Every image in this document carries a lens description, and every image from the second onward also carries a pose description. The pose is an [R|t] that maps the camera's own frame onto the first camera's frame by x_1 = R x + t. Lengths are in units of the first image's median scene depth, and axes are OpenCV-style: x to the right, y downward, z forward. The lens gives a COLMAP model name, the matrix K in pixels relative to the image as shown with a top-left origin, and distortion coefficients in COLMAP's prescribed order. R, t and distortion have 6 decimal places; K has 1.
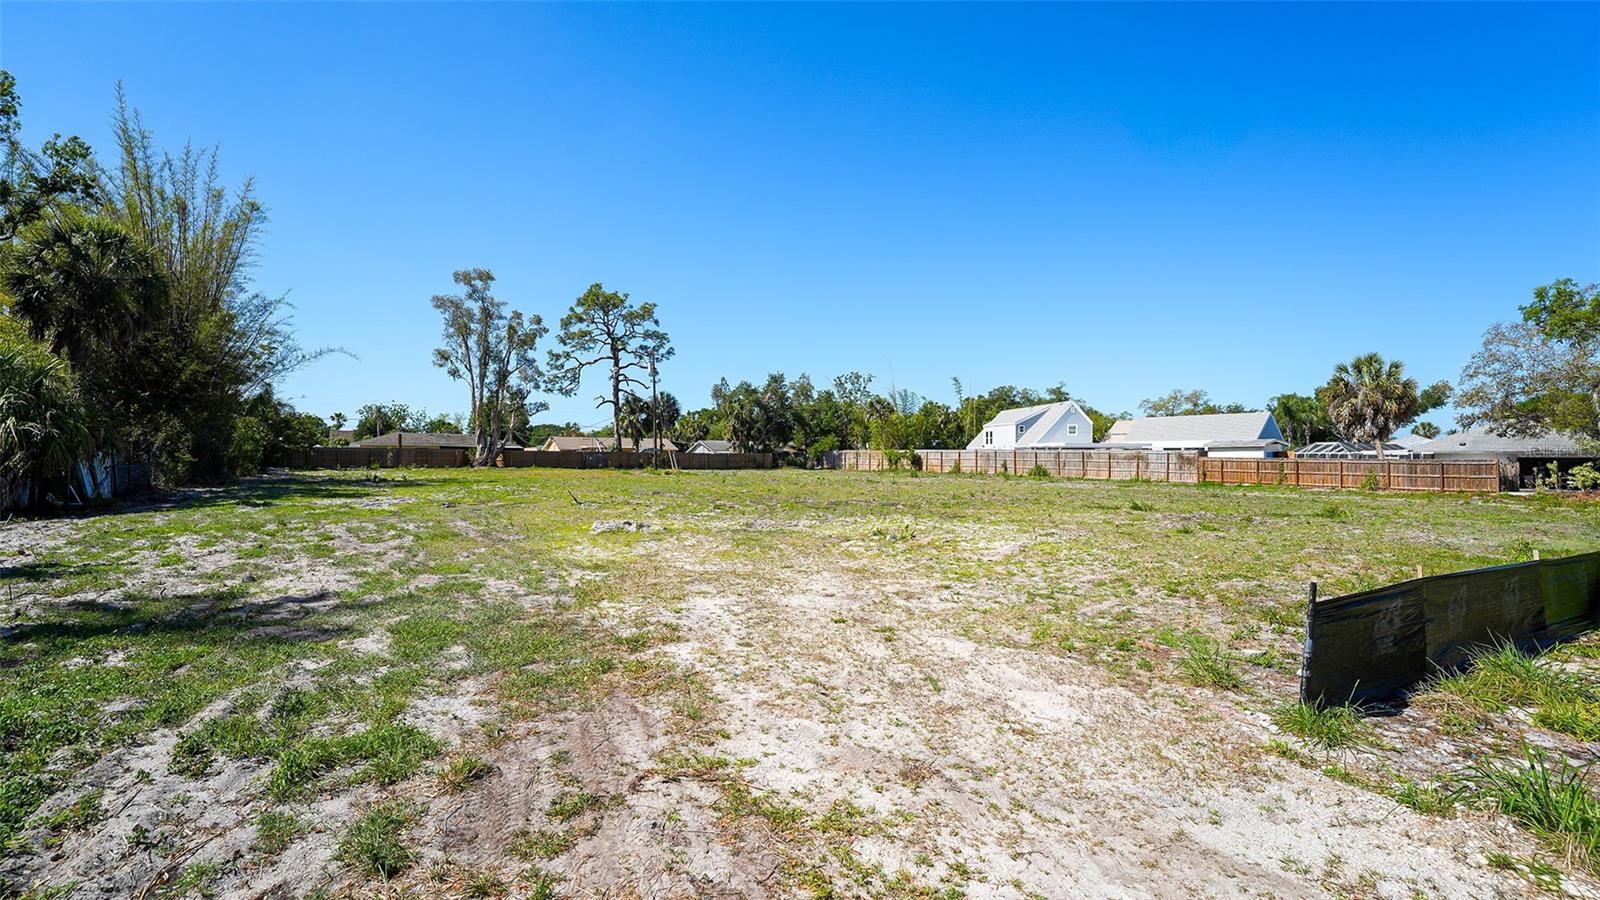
lens RADIAL K [[715.2, 0, 796.6], [0, 715.2, 449.5], [0, 0, 1]] dist [-0.016131, -0.000194]
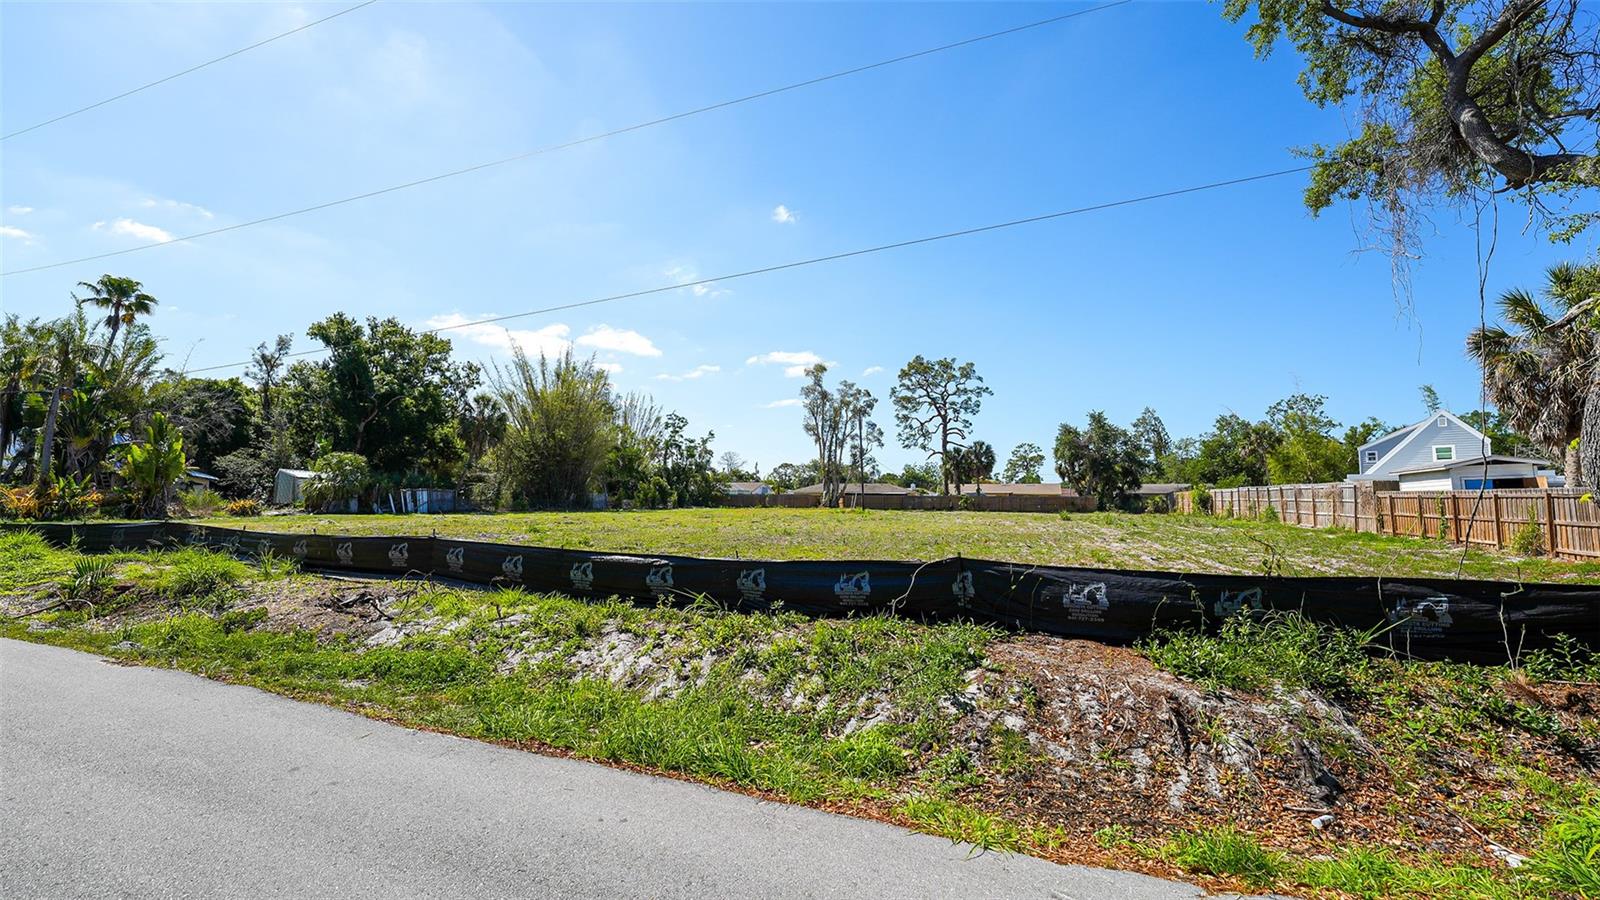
lens RADIAL K [[642.9, 0, 799.3], [0, 642.9, 451.8], [0, 0, 1]] dist [-0.025864, 0.001192]
pose [[0.620203, -0.062671, -0.781934, 0.453709], [0.005791, 0.997142, -0.075327, 0.009579], [0.784420, 0.042189, 0.618793, 0.189778]]
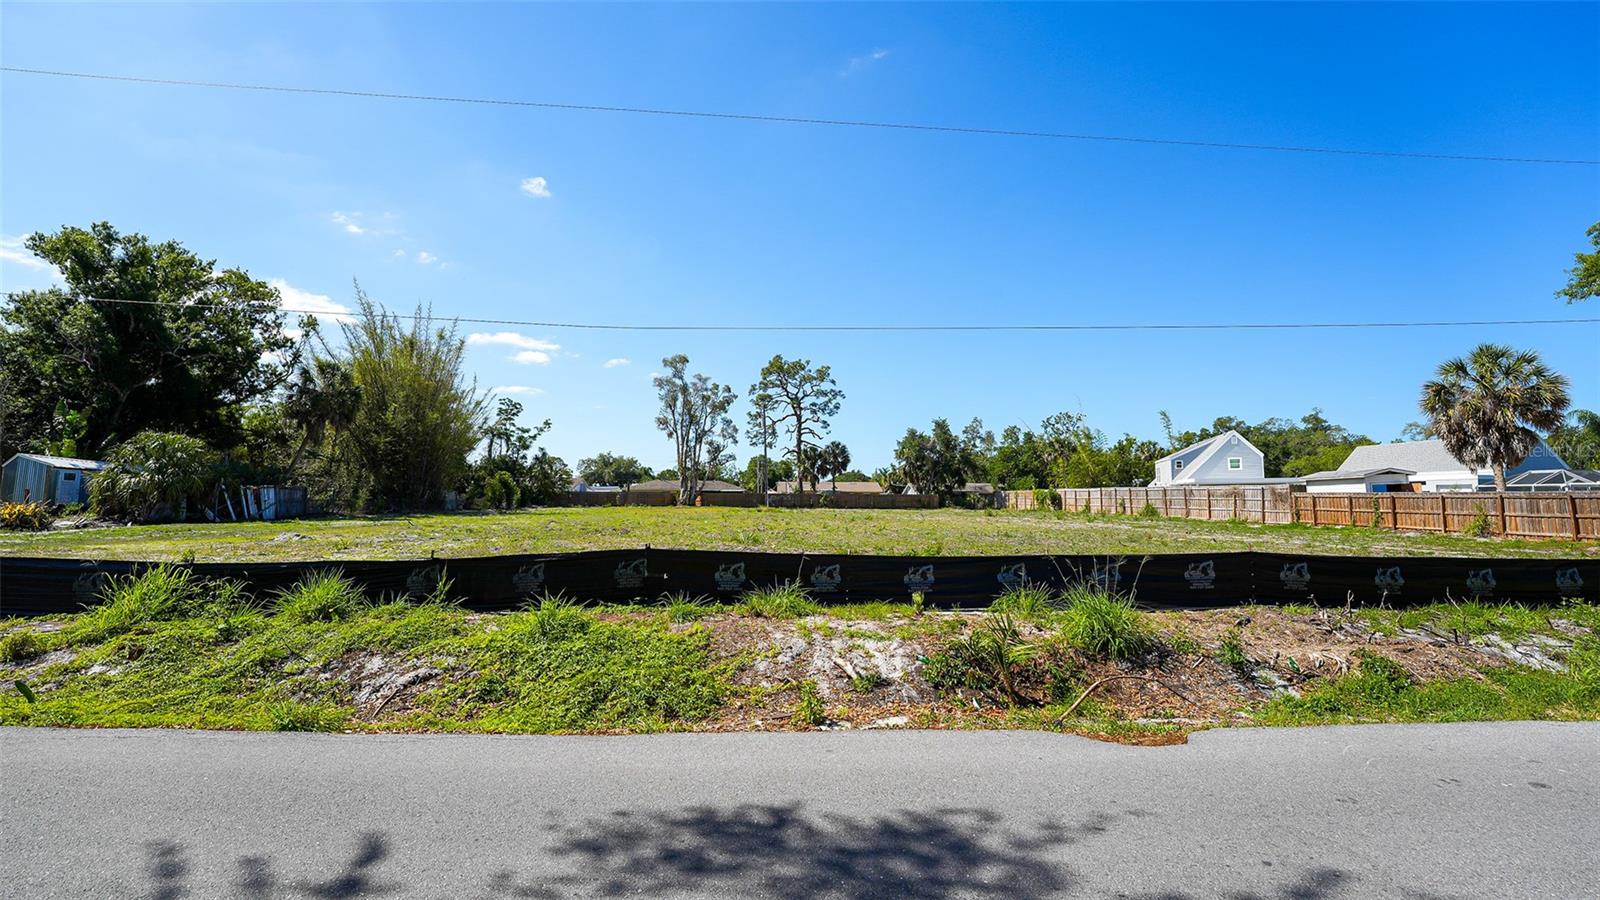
lens RADIAL K [[642.9, 0, 800.8], [0, 642.9, 444.9], [0, 0, 1]] dist [-0.025864, 0.001192]
pose [[0.883355, -0.042912, -0.466737, 0.273170], [0.007752, 0.997002, -0.076992, 0.005125], [0.468641, 0.064393, 0.881039, 0.065345]]
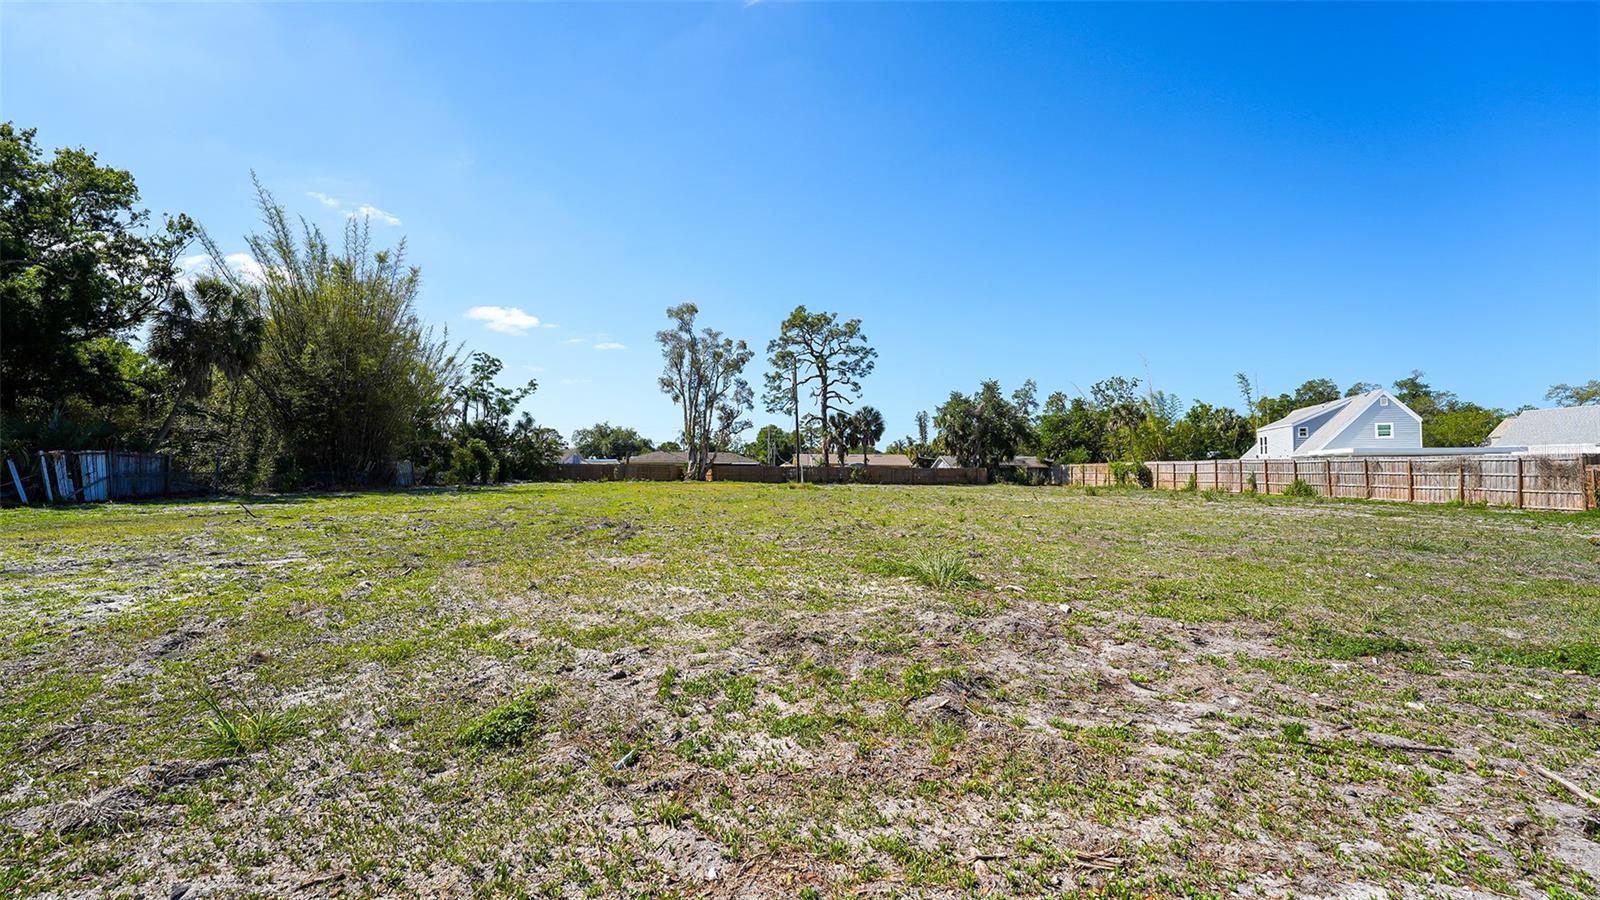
lens RADIAL K [[642.9, 0, 800.4], [0, 642.9, 446.4], [0, 0, 1]] dist [-0.025864, 0.001192]
pose [[0.884508, -0.020856, -0.466059, 0.162072], [0.005217, 0.999380, -0.034822, 0.006215], [0.466496, 0.028369, 0.884068, 0.182337]]
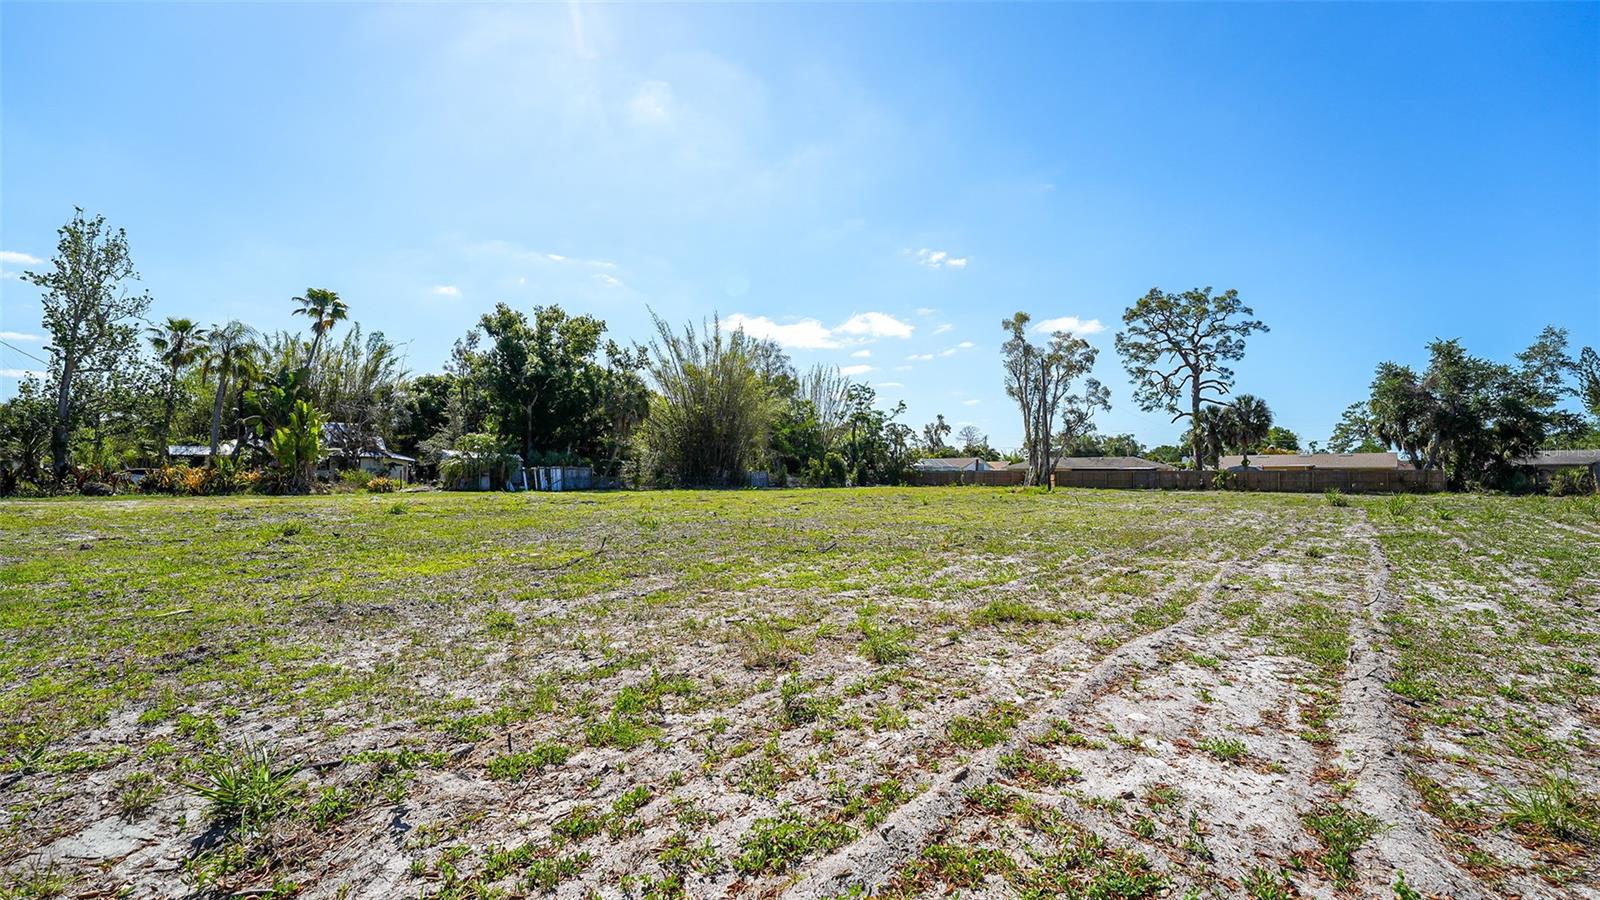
lens RADIAL K [[642.9, 0, 799.1], [0, 642.9, 449.4], [0, 0, 1]] dist [-0.025864, 0.001192]
pose [[0.252113, -0.048786, -0.966467, 0.412004], [0.007364, 0.998796, -0.048497, 0.012142], [0.967670, 0.005110, 0.252169, 0.365873]]
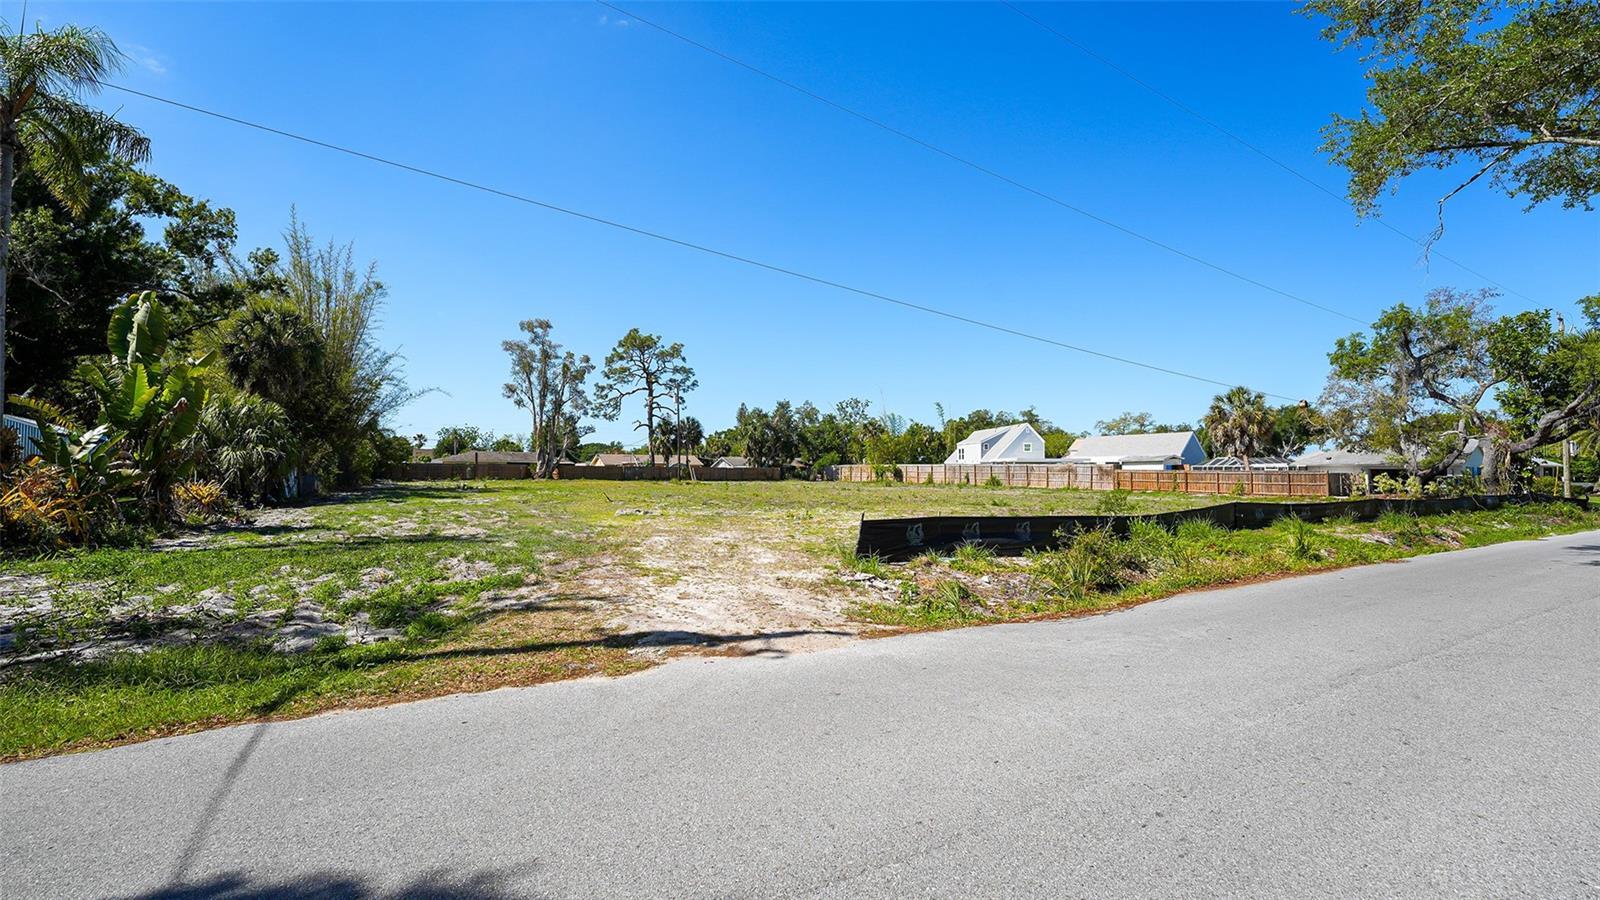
lens RADIAL K [[642.9, 0, 797.3], [0, 642.9, 449.0], [0, 0, 1]] dist [-0.025864, 0.001192]
pose [[0.999496, -0.003053, -0.031612, 0.033259], [0.002289, 0.999705, -0.024174, 0.000295], [0.031676, 0.024089, 0.999208, -0.084980]]
